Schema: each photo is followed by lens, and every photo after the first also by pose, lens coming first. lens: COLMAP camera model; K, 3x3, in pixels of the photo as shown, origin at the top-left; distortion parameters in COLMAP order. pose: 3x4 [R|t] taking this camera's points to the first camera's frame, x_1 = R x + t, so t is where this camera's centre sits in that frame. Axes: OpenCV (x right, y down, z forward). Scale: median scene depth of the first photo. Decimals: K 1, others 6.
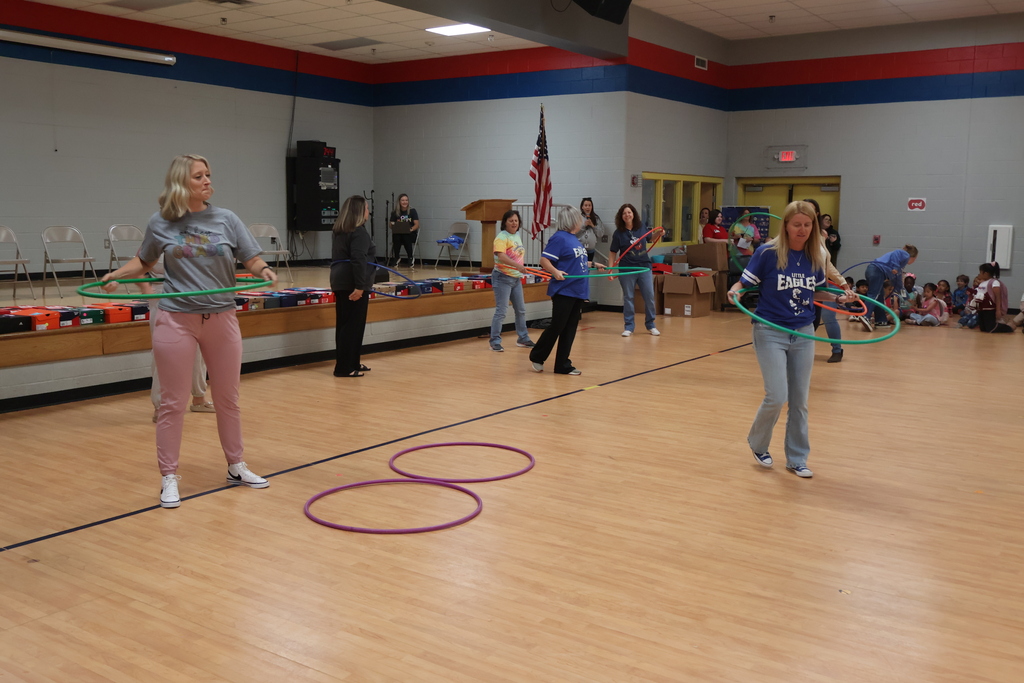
lens RADIAL K [[998.7, 0, 512.0], [0, 998.7, 341.5], [0, 0, 1]] dist [-0.001619, -0.002570]
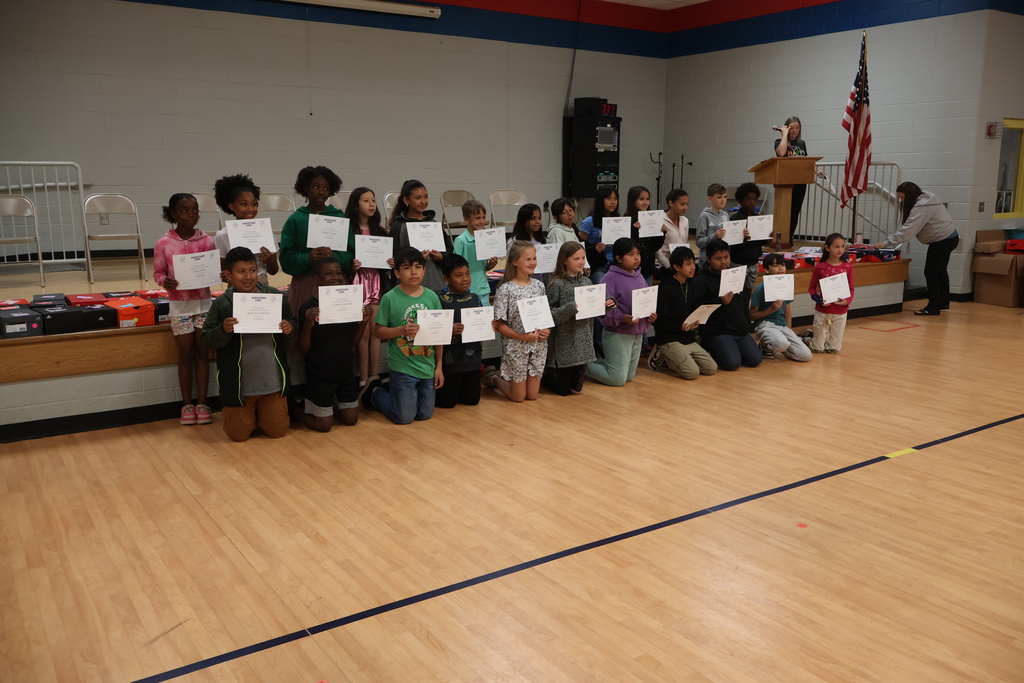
lens RADIAL K [[864.6, 0, 512.0], [0, 864.6, 341.5], [0, 0, 1]] dist [0.005946, 0.002099]
pose [[0.933974, 0.055627, -0.352984, 0.024881], [-0.036665, 0.997514, 0.060184, -0.028213], [0.355455, -0.043268, 0.933692, 0.261999]]
